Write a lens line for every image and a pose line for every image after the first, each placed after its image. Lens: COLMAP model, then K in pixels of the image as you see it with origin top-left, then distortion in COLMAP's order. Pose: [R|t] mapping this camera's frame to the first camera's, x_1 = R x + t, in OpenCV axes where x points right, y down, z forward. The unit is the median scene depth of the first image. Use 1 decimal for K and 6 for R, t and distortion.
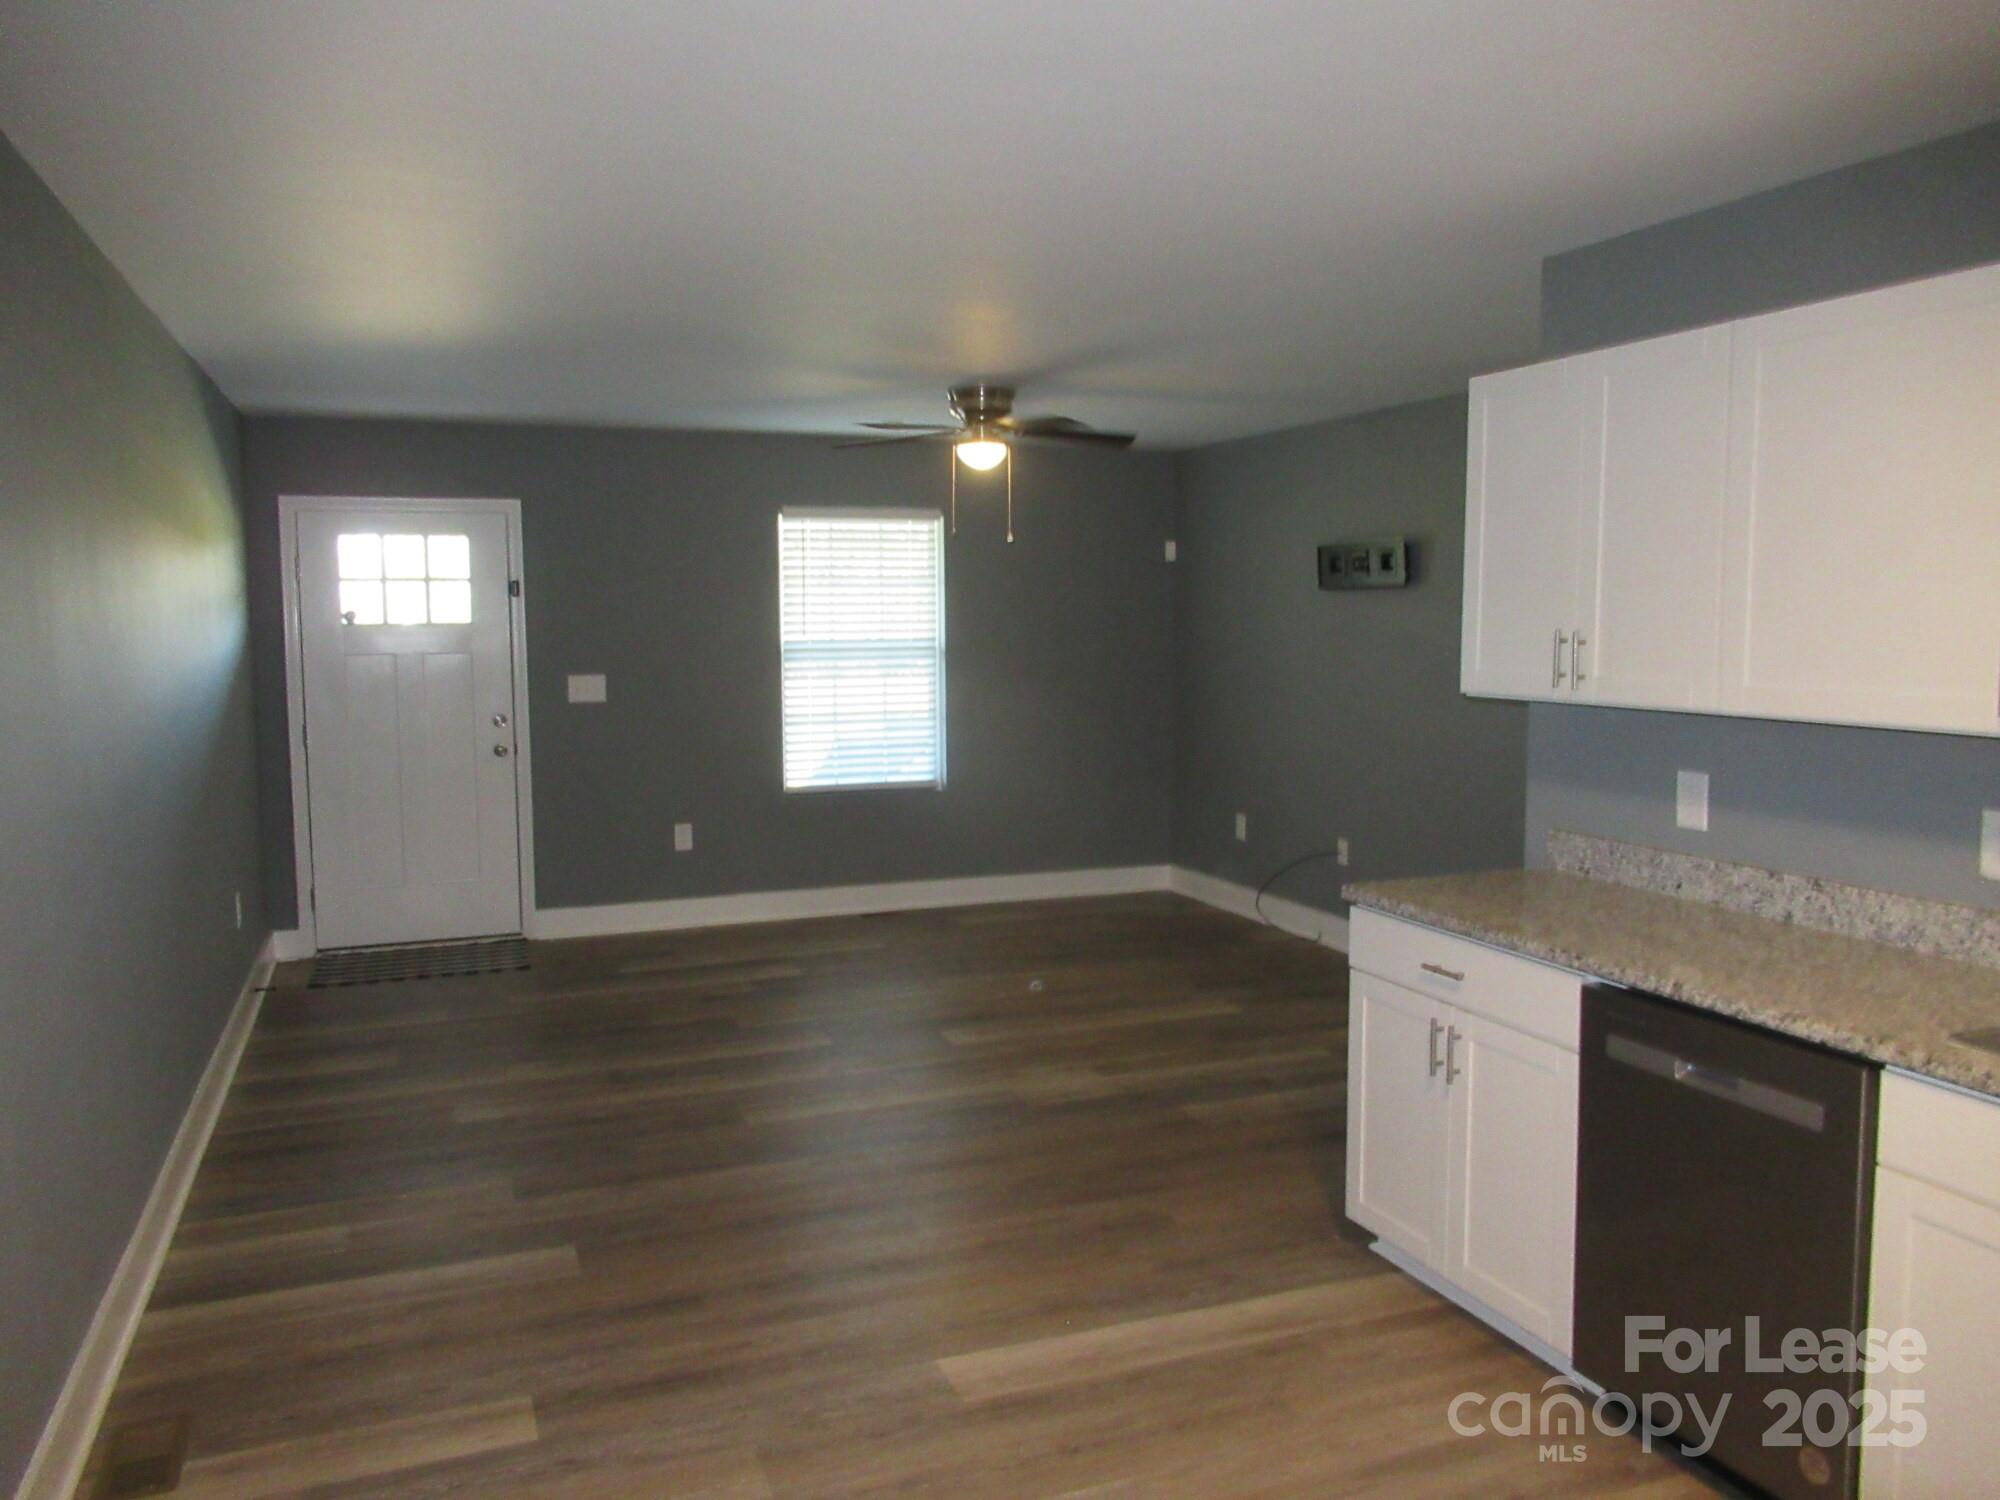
lens RADIAL K [[1480.7, 0, 996.9], [0, 1480.7, 747.9], [0, 0, 1]] dist [-0.007531, 0.009739]
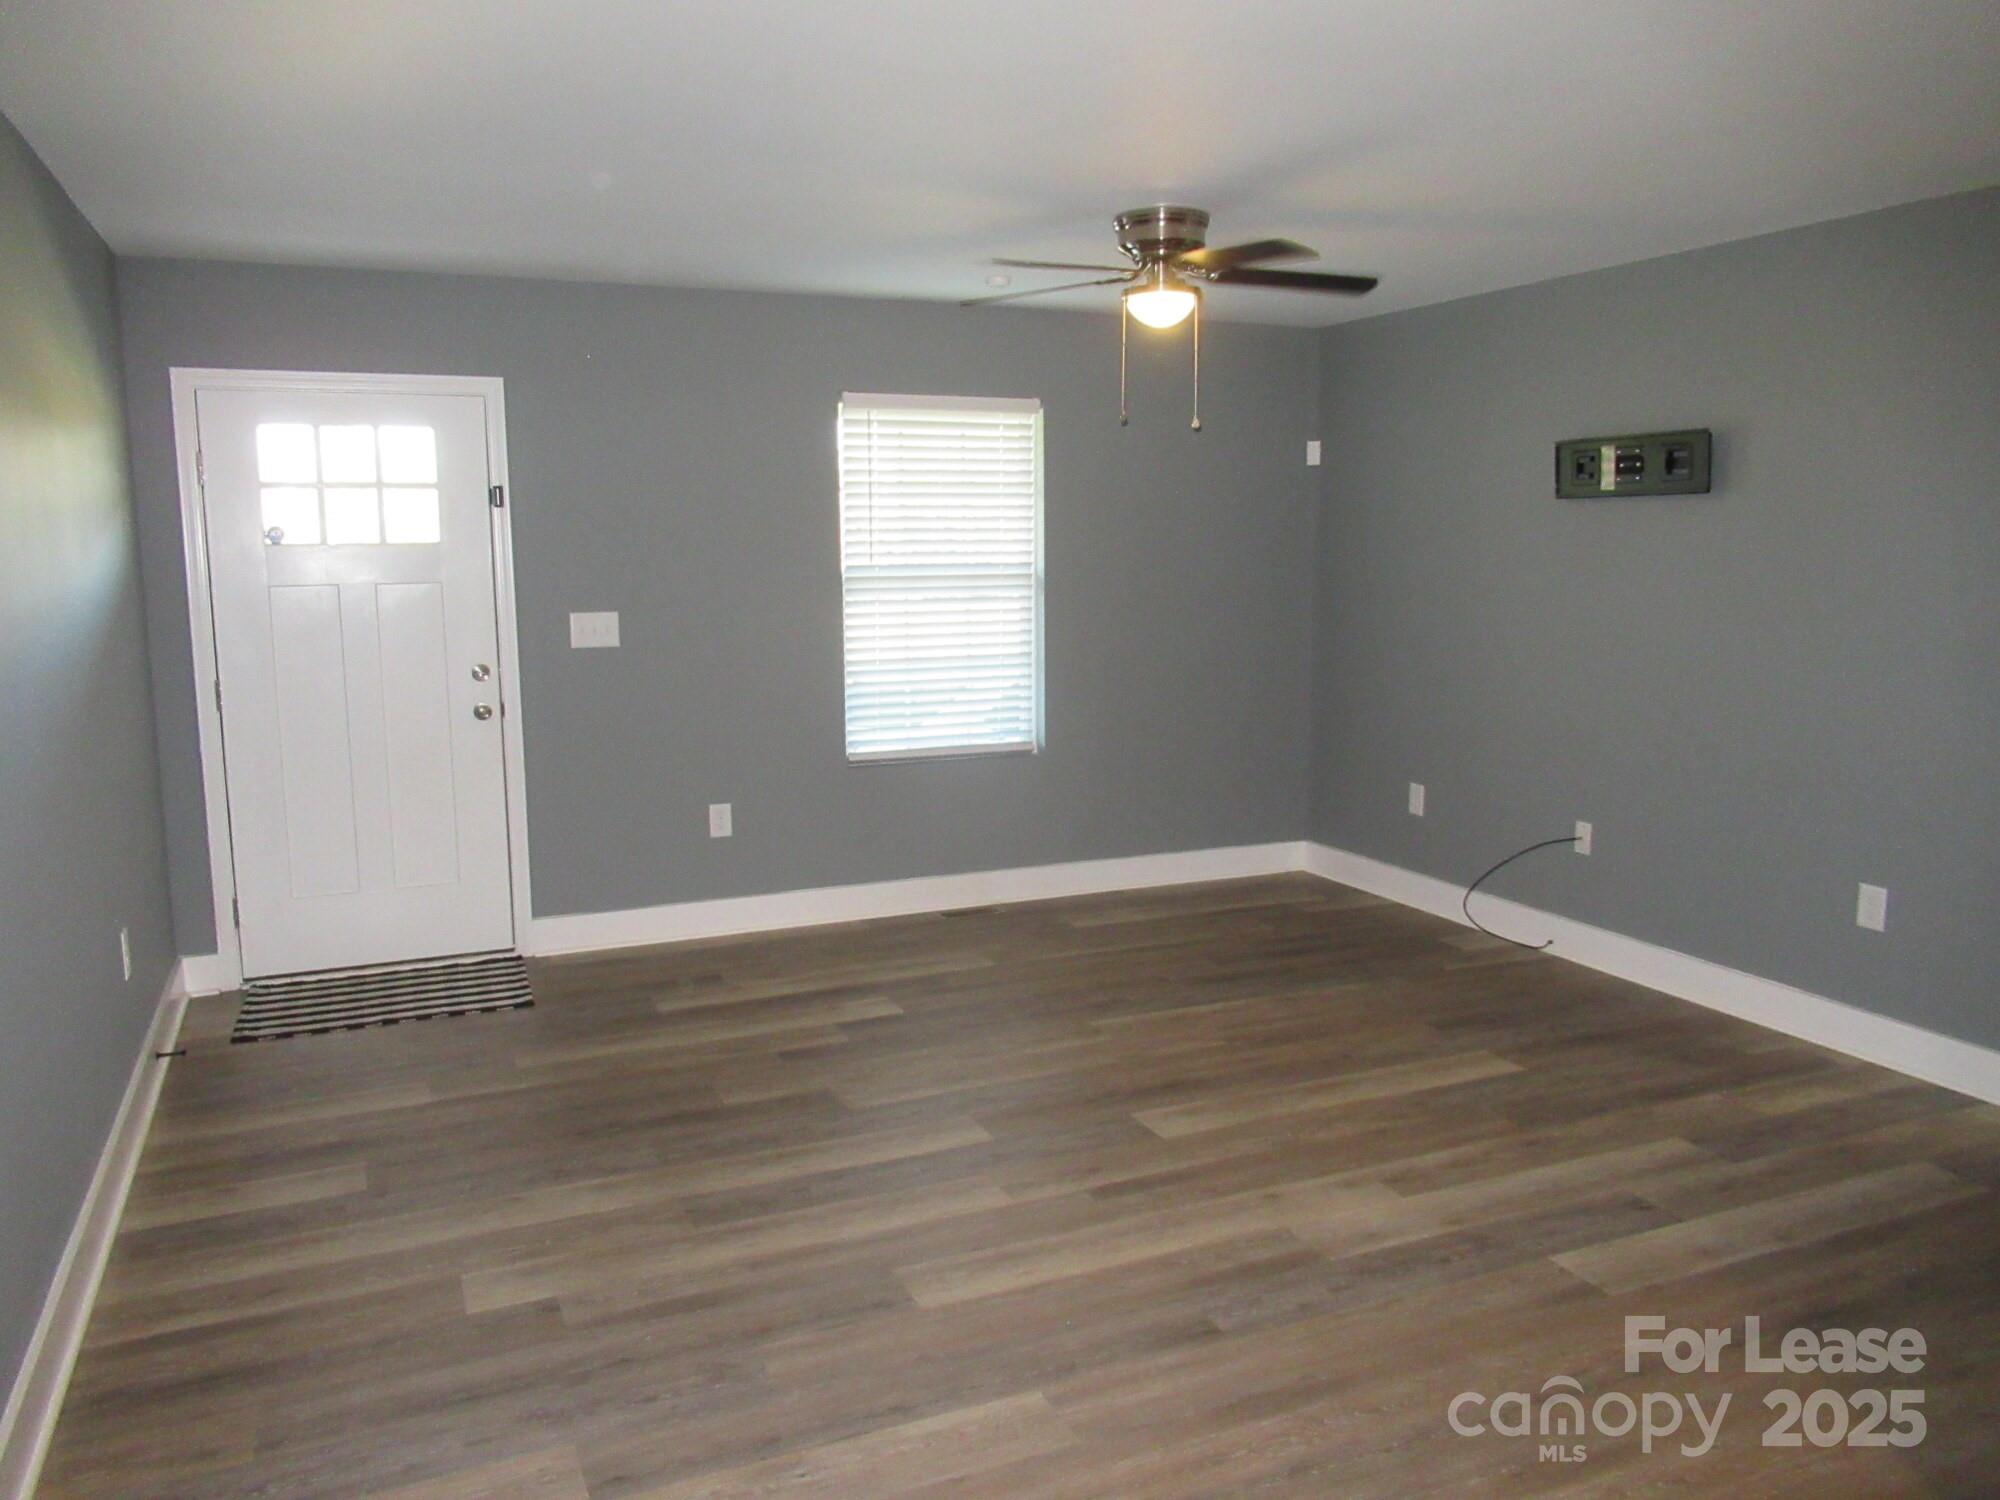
lens RADIAL K [[1480.7, 0, 1002.2], [0, 1480.7, 752.8], [0, 0, 1]] dist [-0.007531, 0.009739]
pose [[0.999111, -0.006171, 0.041700, -0.108150], [0.004010, 0.998653, 0.051724, -0.016669], [-0.041963, -0.051510, 0.997790, 0.246998]]
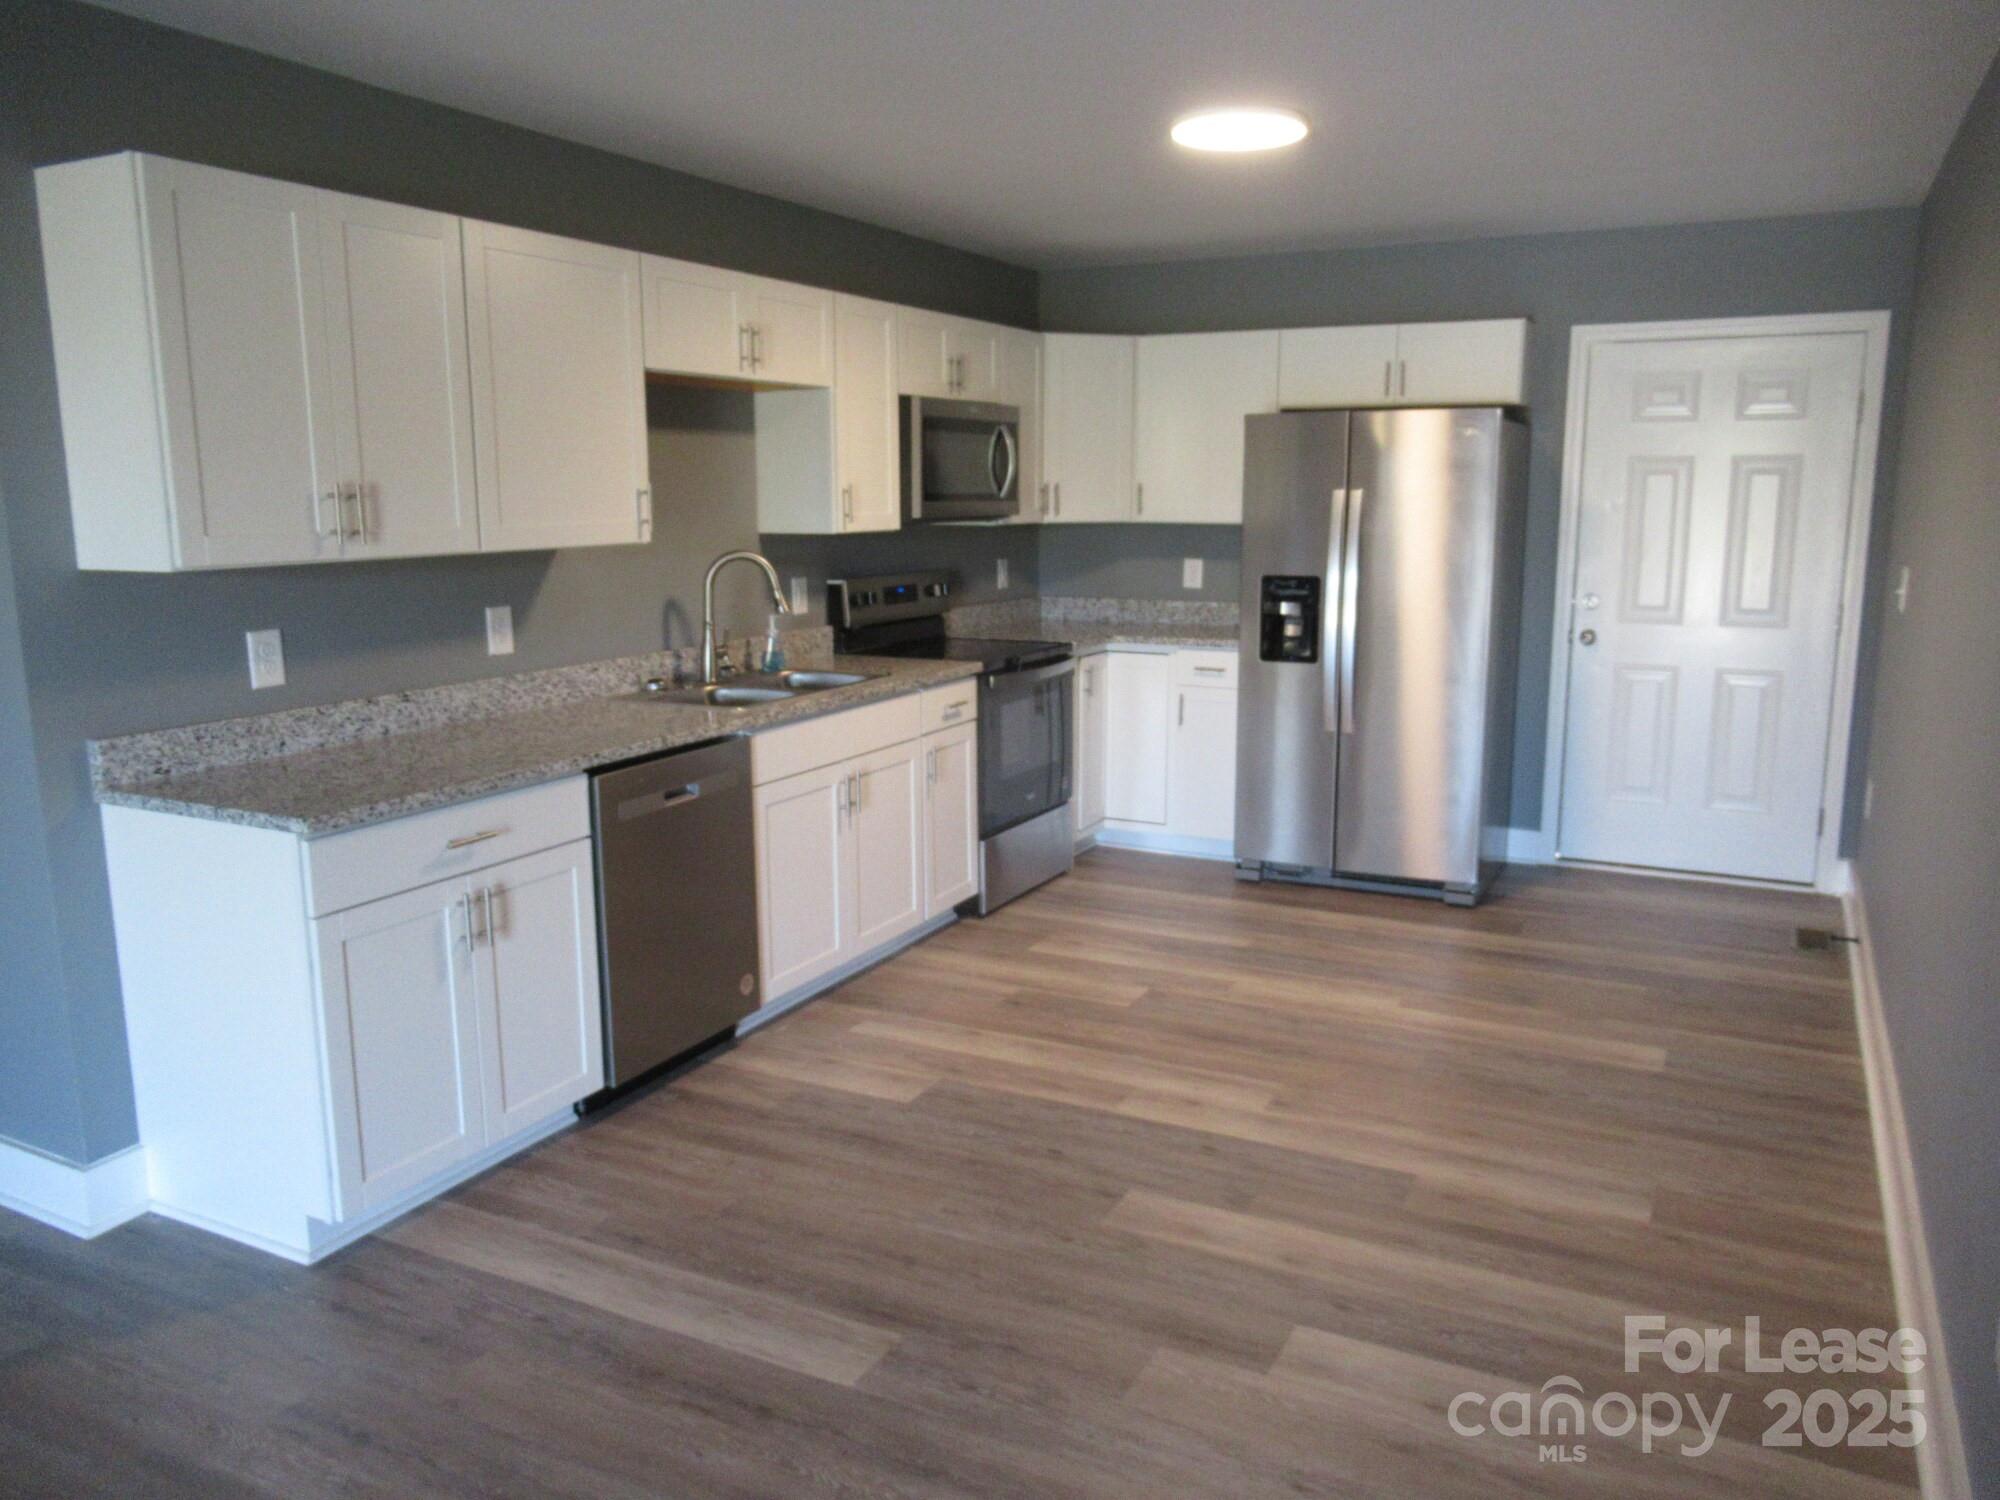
lens RADIAL K [[1480.7, 0, 997.3], [0, 1480.7, 744.6], [0, 0, 1]] dist [-0.007531, 0.009739]
pose [[-0.649700, -0.128067, 0.749325, -0.313243], [0.076882, 0.969584, 0.232372, -0.052951], [-0.756293, 0.208582, -0.620093, 0.651691]]
